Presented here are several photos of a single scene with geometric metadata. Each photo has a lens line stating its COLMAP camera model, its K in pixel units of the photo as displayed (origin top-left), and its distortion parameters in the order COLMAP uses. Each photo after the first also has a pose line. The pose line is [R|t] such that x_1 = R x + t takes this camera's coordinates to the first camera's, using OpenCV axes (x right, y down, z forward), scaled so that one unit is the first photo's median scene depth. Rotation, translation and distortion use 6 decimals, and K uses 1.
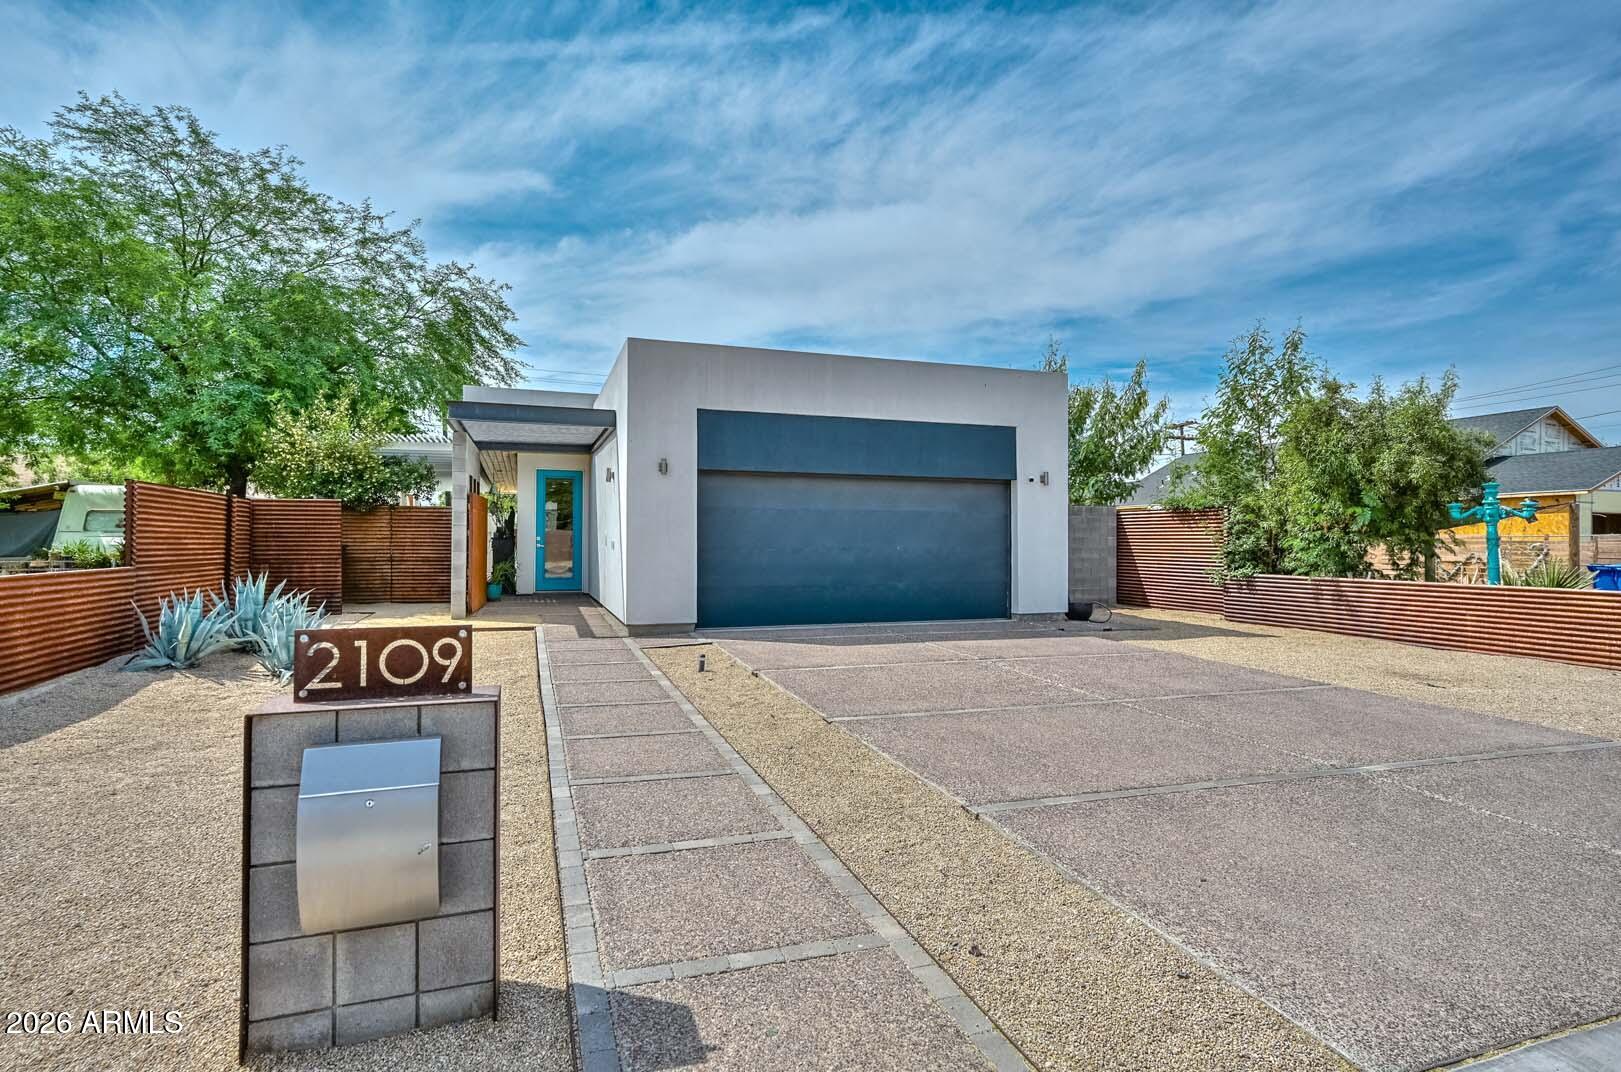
lens RADIAL K [[822.1, 0, 803.2], [0, 822.1, 535.4], [0, 0, 1]] dist [0.008754, 0.001868]
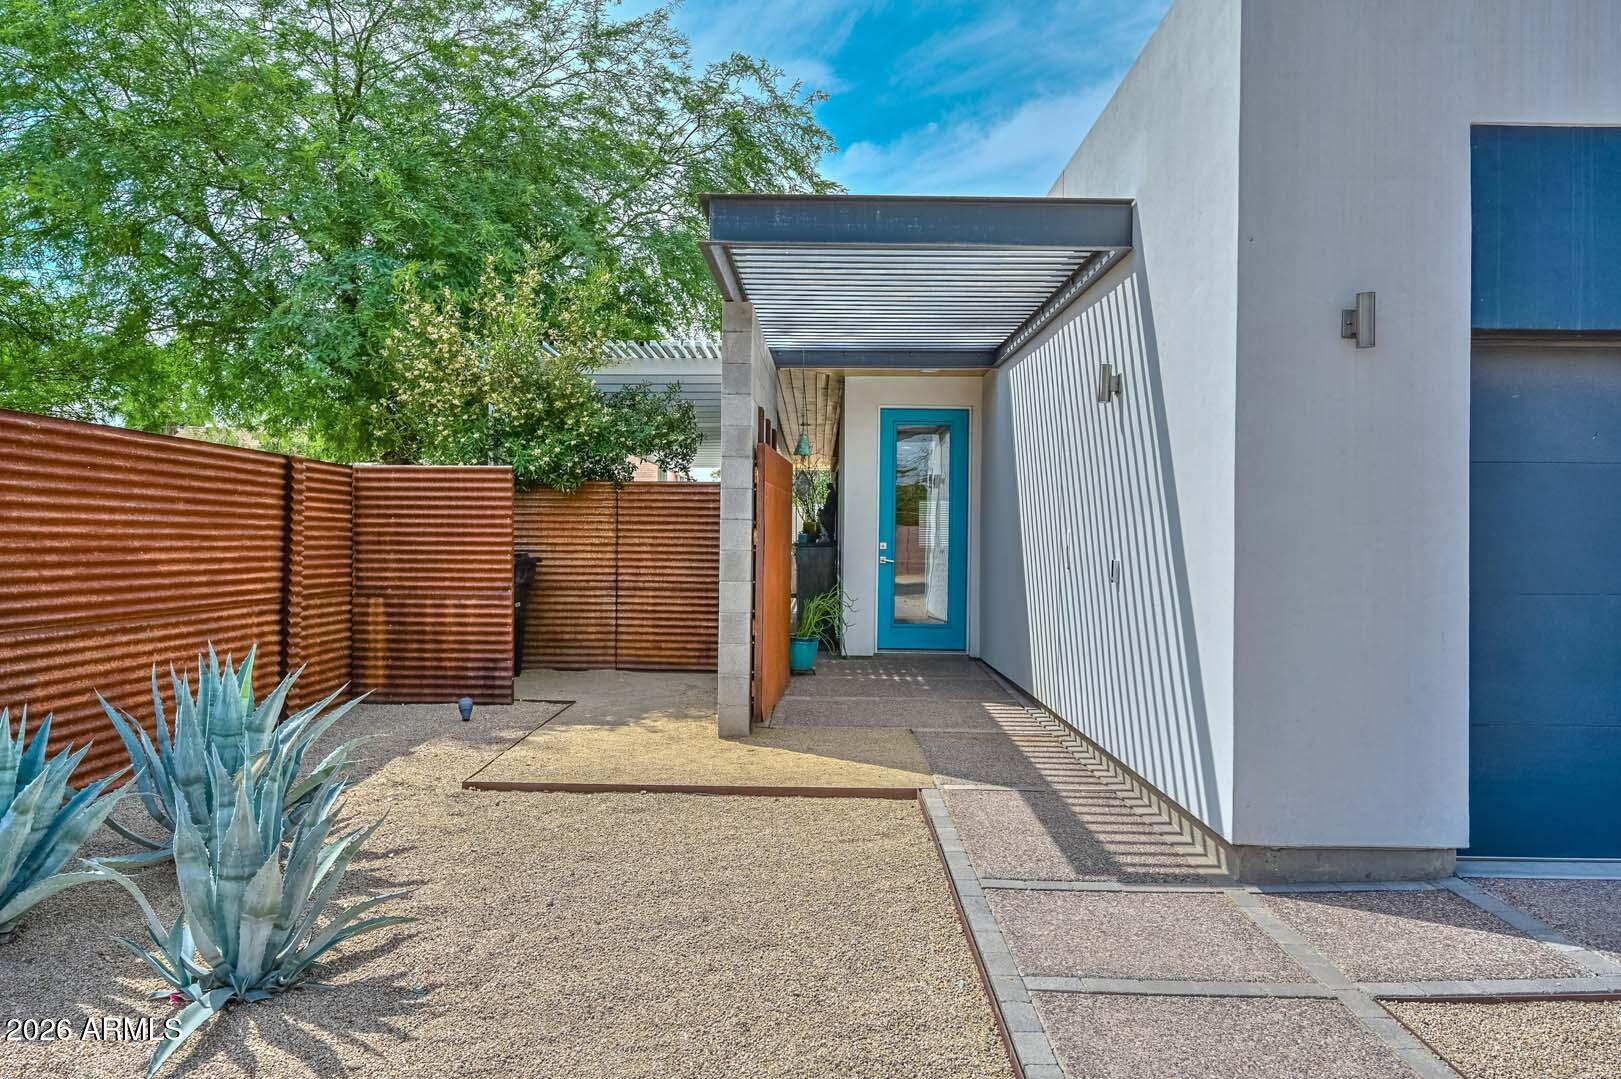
lens RADIAL K [[1080.9, 0, 808.0], [0, 1080.9, 535.9], [0, 0, 1]] dist [0.011675, -0.000655]
pose [[0.943586, 0.004434, -0.331098, -0.198144], [-0.003642, 0.999989, 0.003014, -0.005448], [0.331108, -0.001638, 0.943591, 0.487698]]
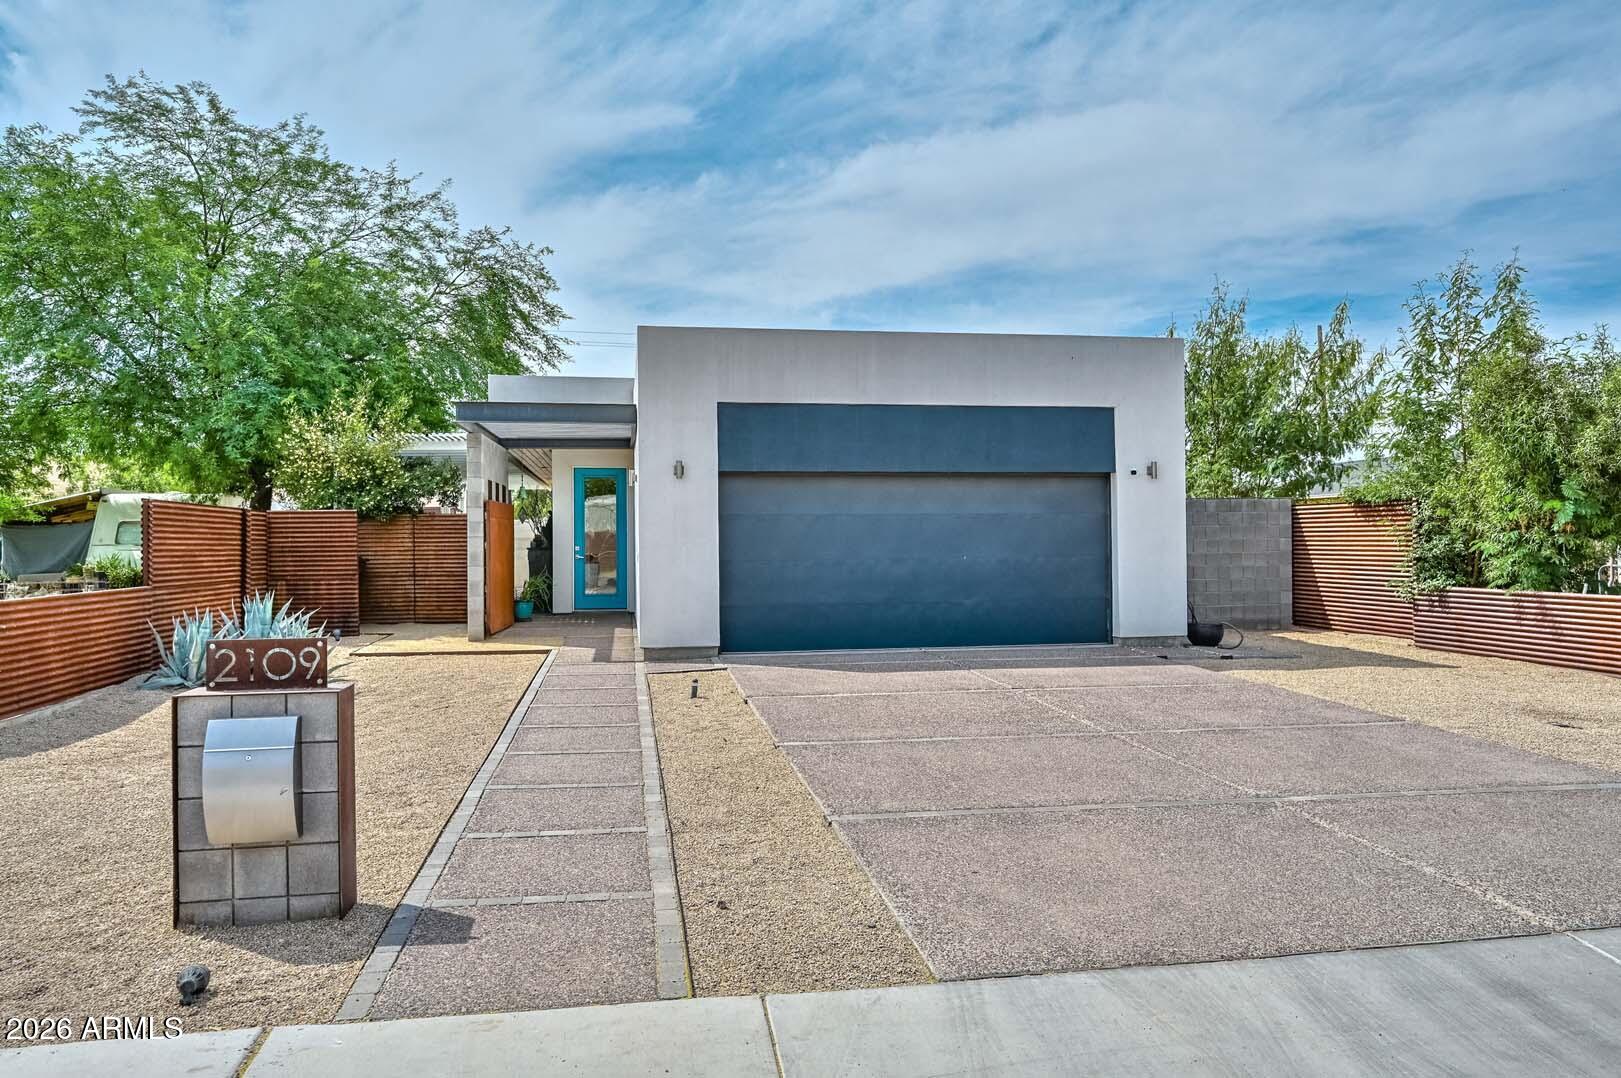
lens RADIAL K [[1110.6, 0, 794.2], [0, 1110.6, 538.0], [0, 0, 1]] dist [0.004628, 0.000222]
pose [[0.985007, -0.012269, -0.172077, 0.136661], [0.013061, 0.999909, 0.003474, -0.010751], [0.172019, -0.005669, 0.985077, -0.137514]]
